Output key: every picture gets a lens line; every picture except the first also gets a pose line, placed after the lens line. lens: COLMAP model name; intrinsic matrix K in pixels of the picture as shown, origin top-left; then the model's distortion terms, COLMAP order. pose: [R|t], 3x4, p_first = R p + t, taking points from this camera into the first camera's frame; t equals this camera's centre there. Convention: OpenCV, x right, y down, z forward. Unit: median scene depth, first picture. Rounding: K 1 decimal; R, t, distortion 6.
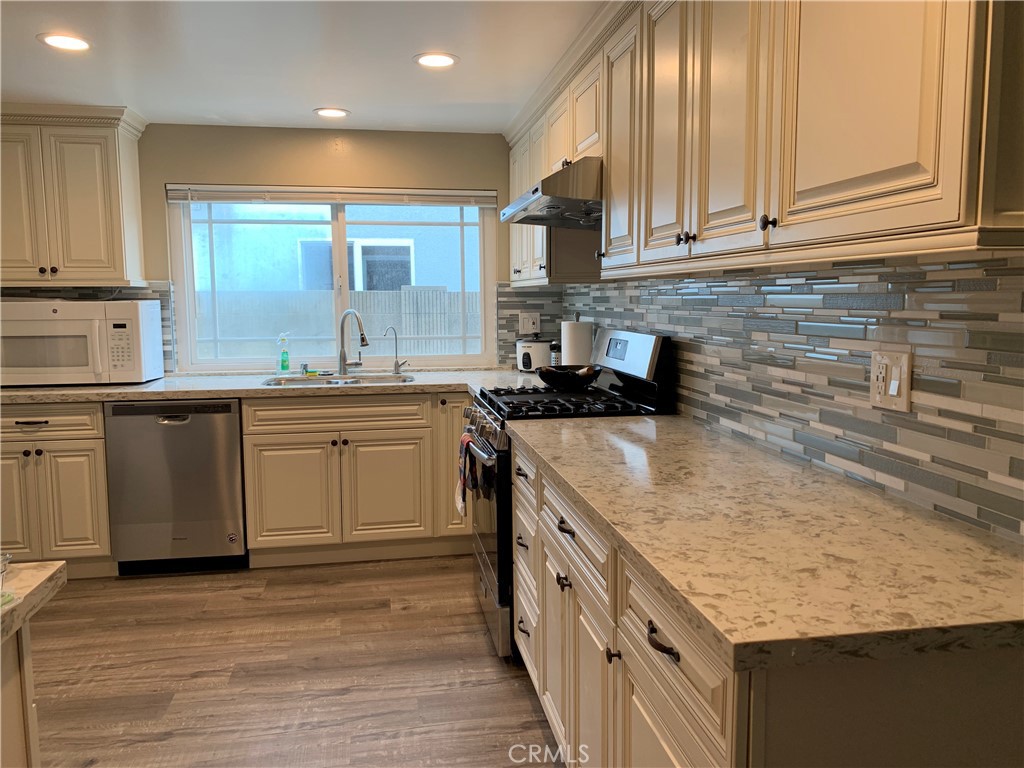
lens RADIAL K [[776.5, 0, 514.9], [0, 776.5, 384.1], [0, 0, 1]] dist [0.053675, -0.056909]
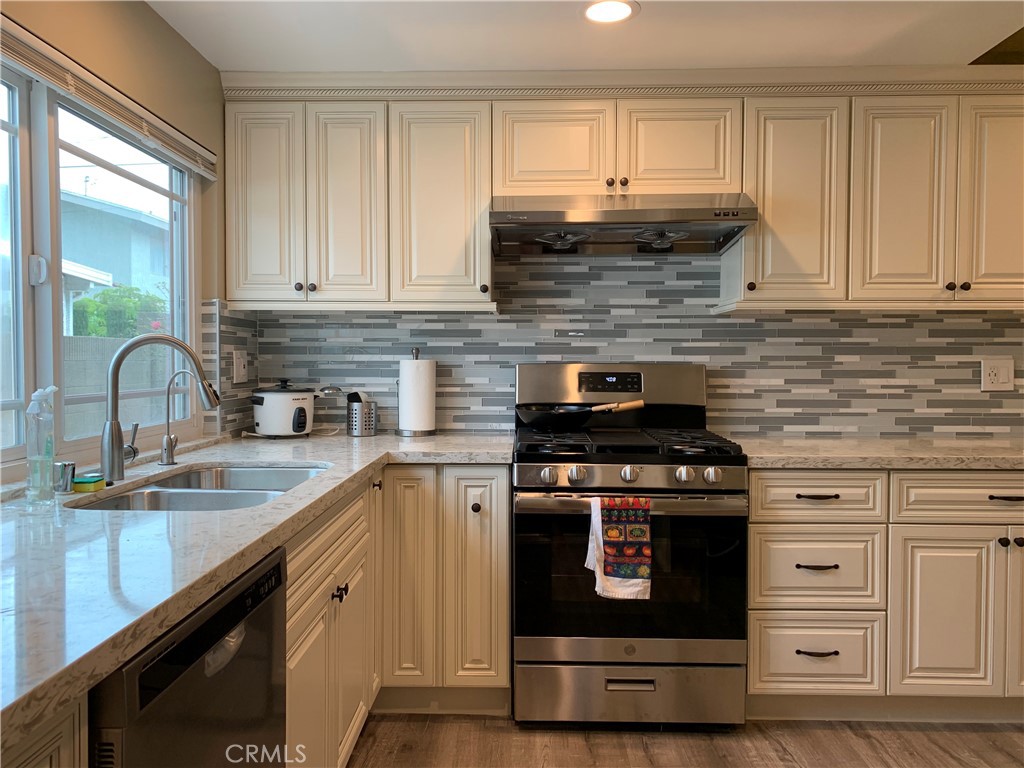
lens RADIAL K [[776.5, 0, 511.7], [0, 776.5, 380.1], [0, 0, 1]] dist [0.053675, -0.056909]
pose [[0.195036, -0.022530, 0.980537, -0.743519], [0.105932, 0.994372, 0.001777, -0.055633], [-0.975059, 0.103524, 0.196325, 0.823849]]
